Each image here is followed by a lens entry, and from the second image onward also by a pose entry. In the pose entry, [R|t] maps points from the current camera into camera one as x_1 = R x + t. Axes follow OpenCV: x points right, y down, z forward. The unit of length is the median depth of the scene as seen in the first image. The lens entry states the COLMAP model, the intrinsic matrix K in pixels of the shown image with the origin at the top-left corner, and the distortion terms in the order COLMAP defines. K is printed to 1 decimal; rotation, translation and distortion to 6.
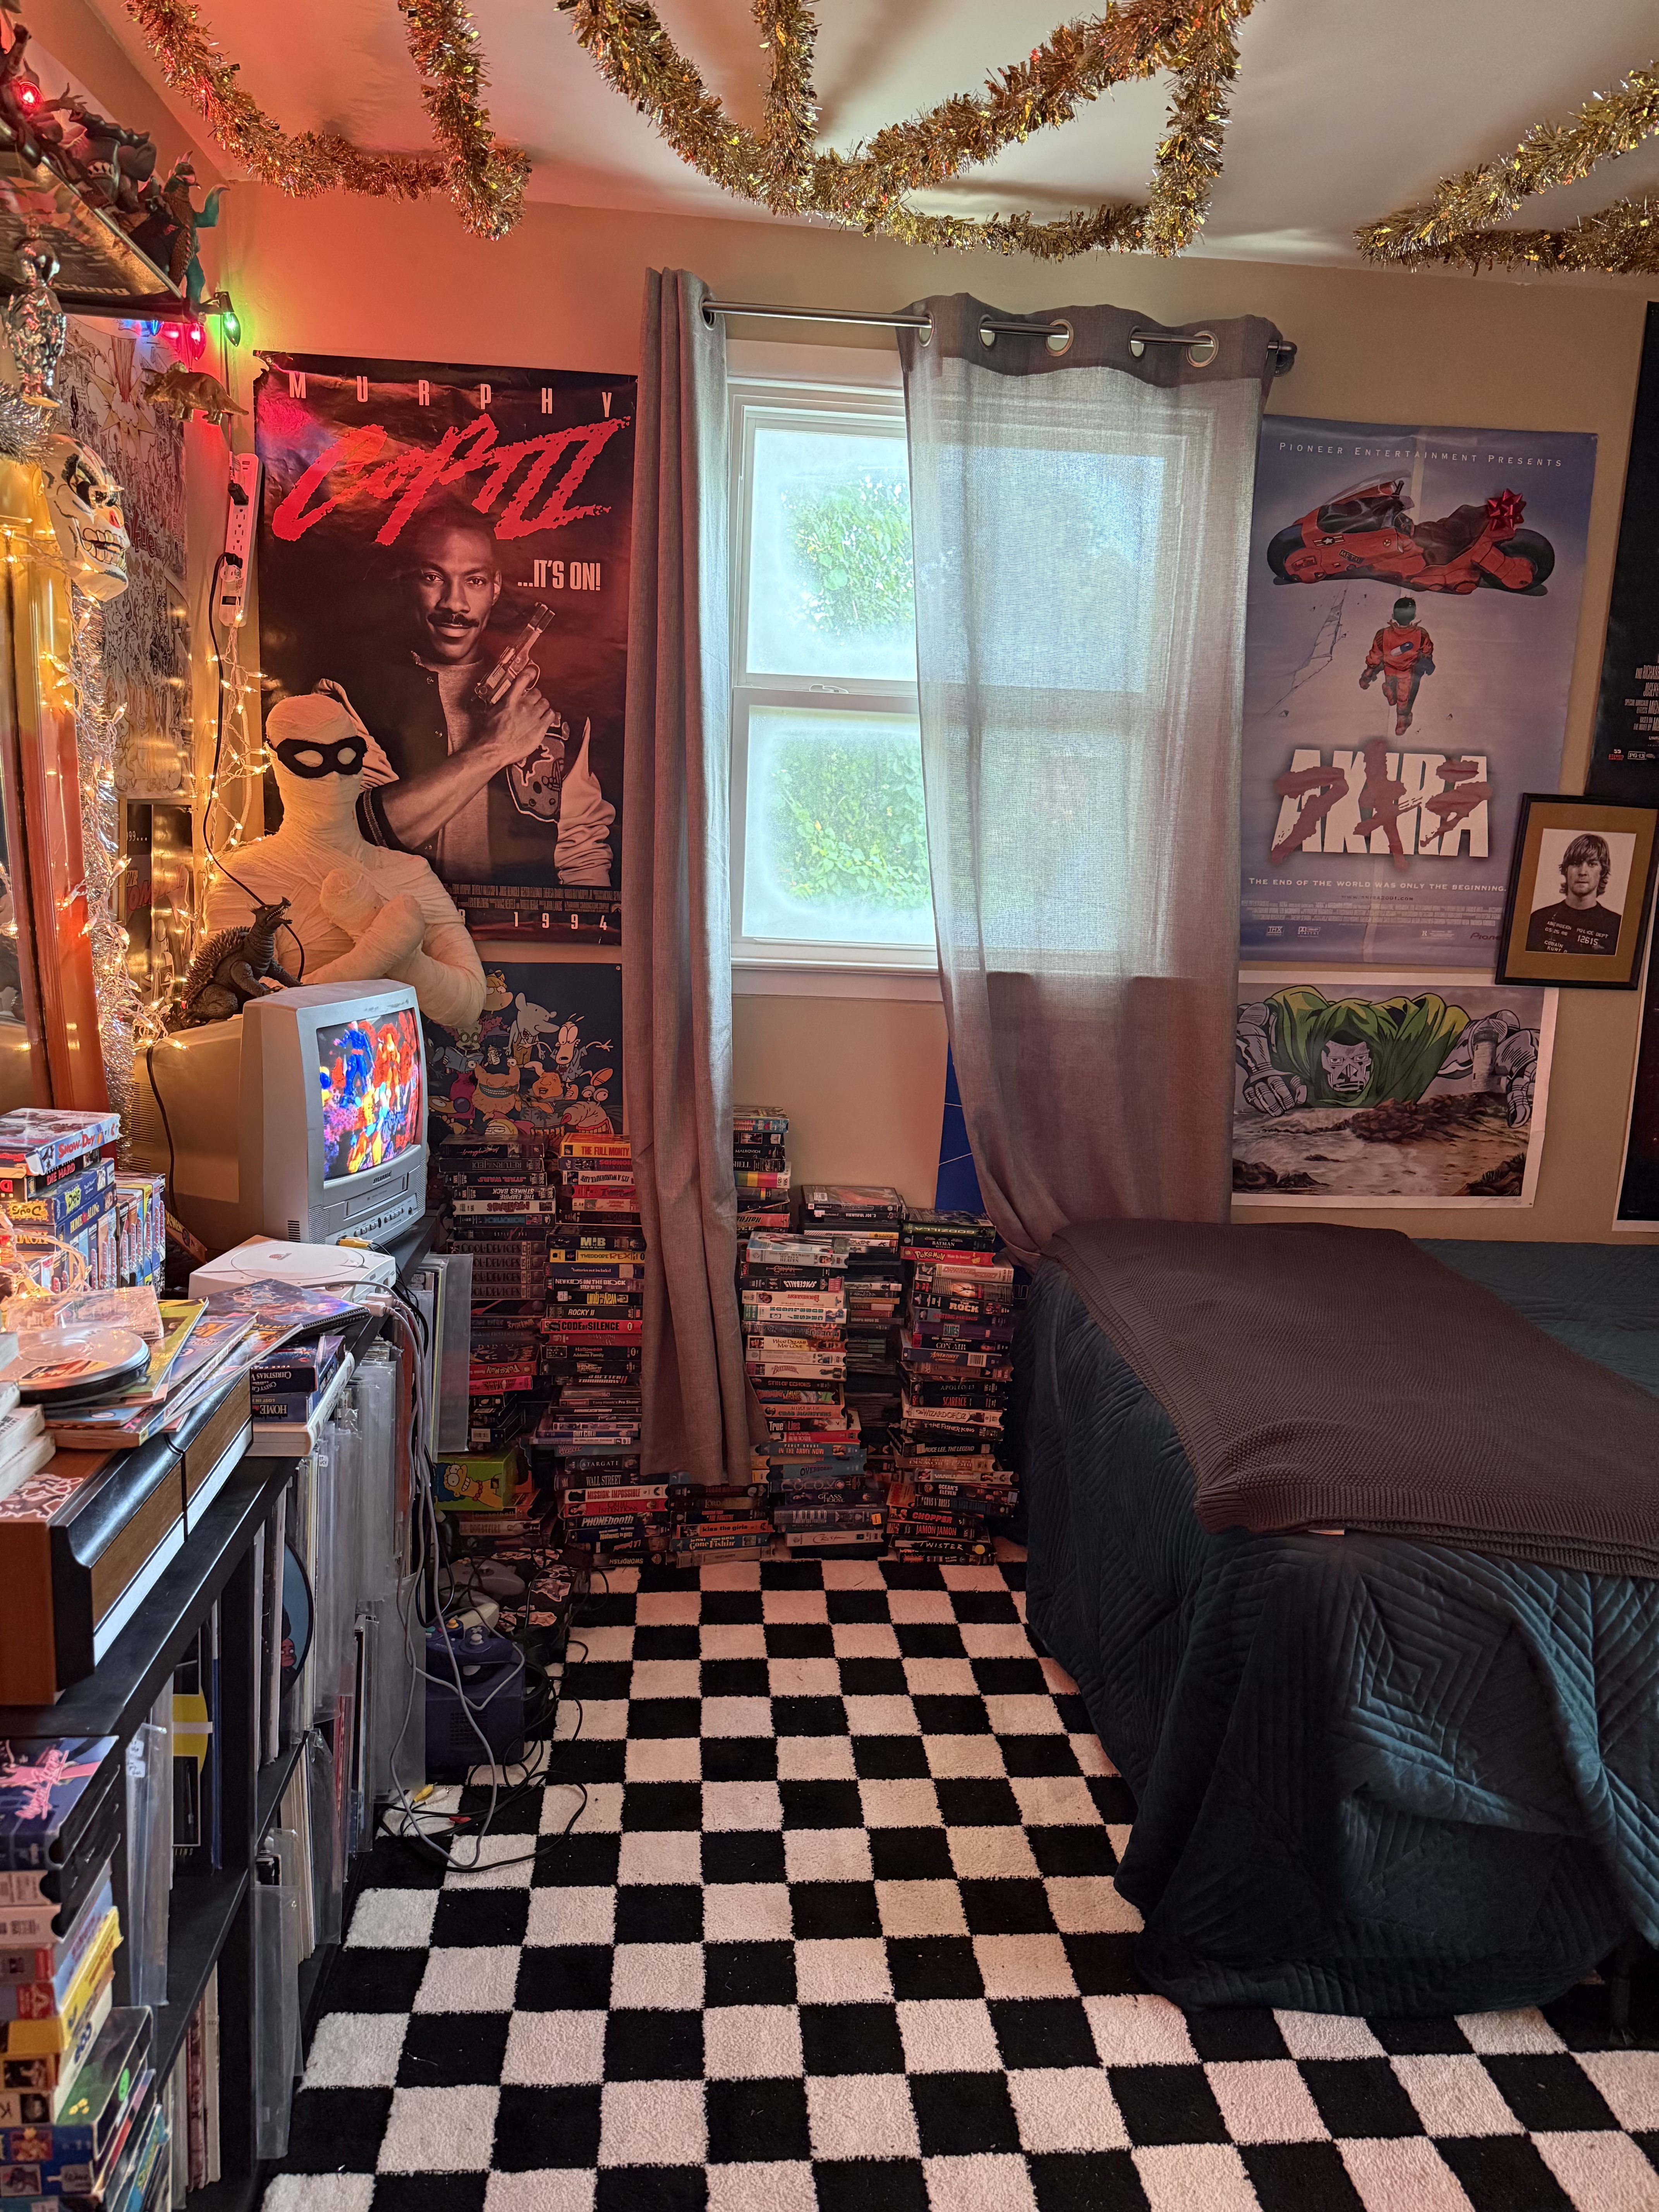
lens RADIAL K [[1547.9, 0, 864.3], [0, 1547.9, 1117.5], [0, 0, 1]] dist [0.081896, -0.095589]
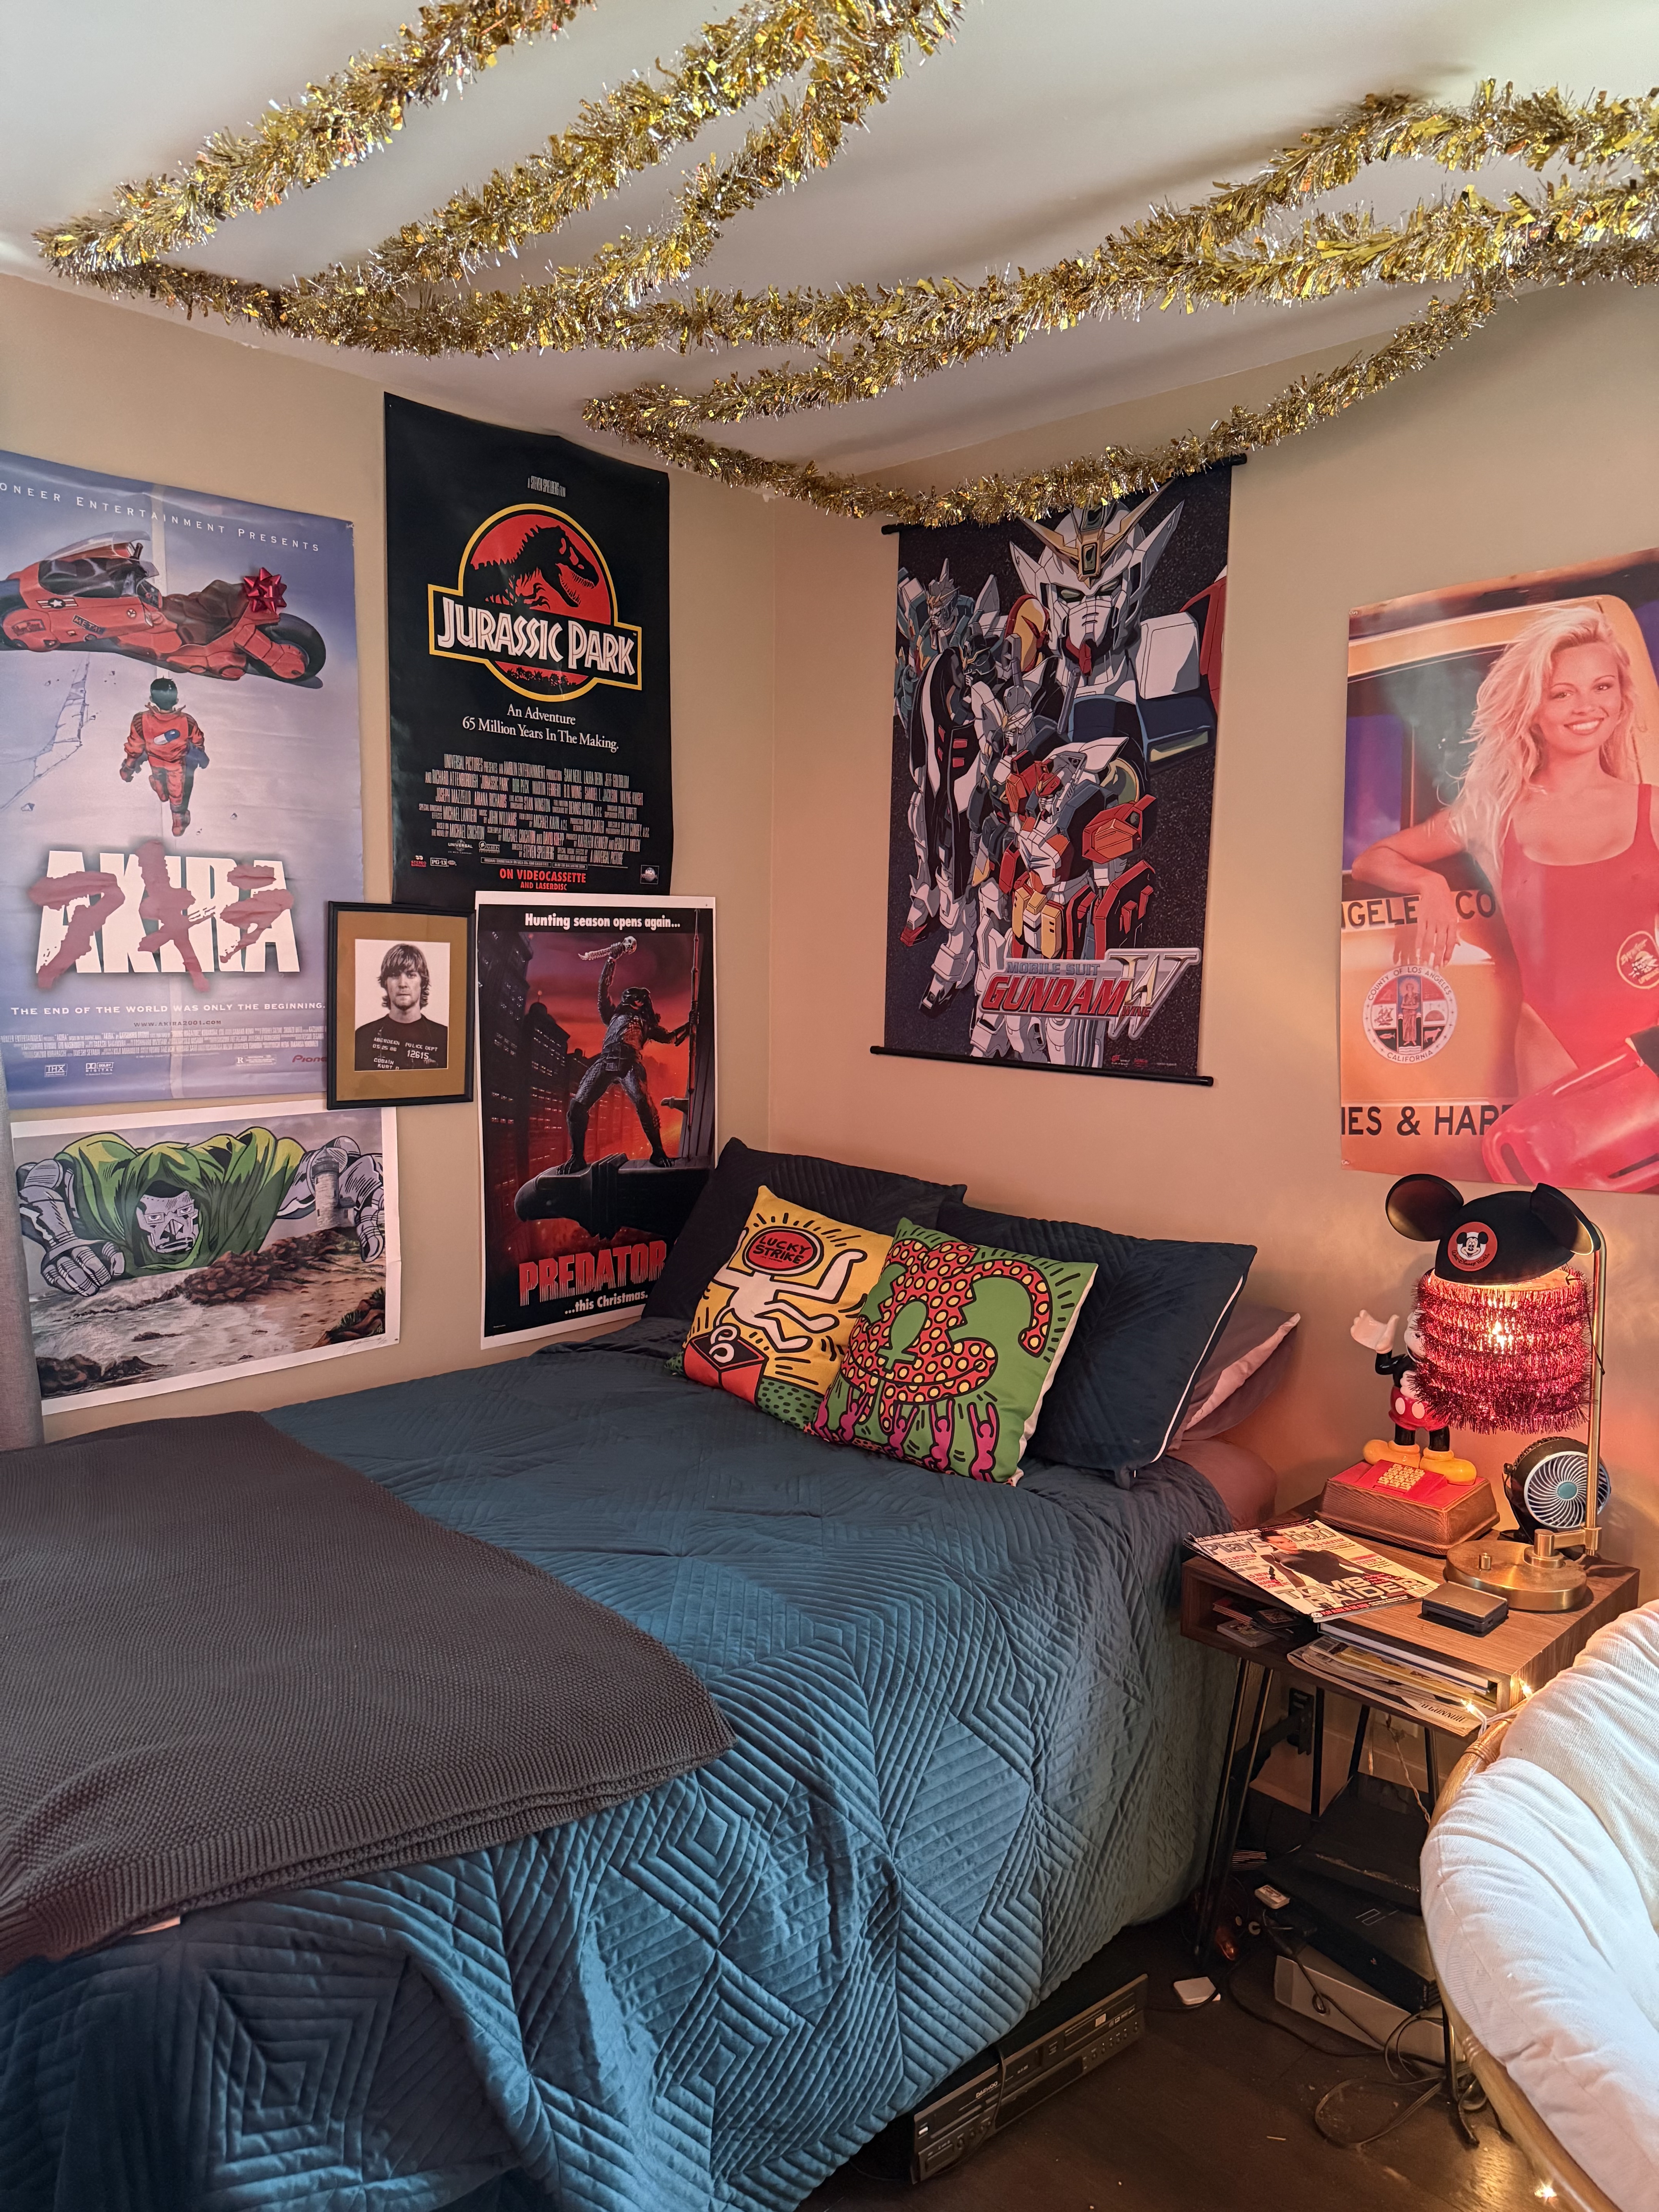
lens RADIAL K [[1570.2, 0, 829.5], [0, 1570.2, 1106.0], [0, 0, 1]] dist [-0.042281, -0.005922]
pose [[0.780085, -0.086645, 0.619645, 0.077495], [0.128073, 0.991507, -0.022591, -0.032525], [-0.612426, 0.096983, 0.784557, 0.127356]]
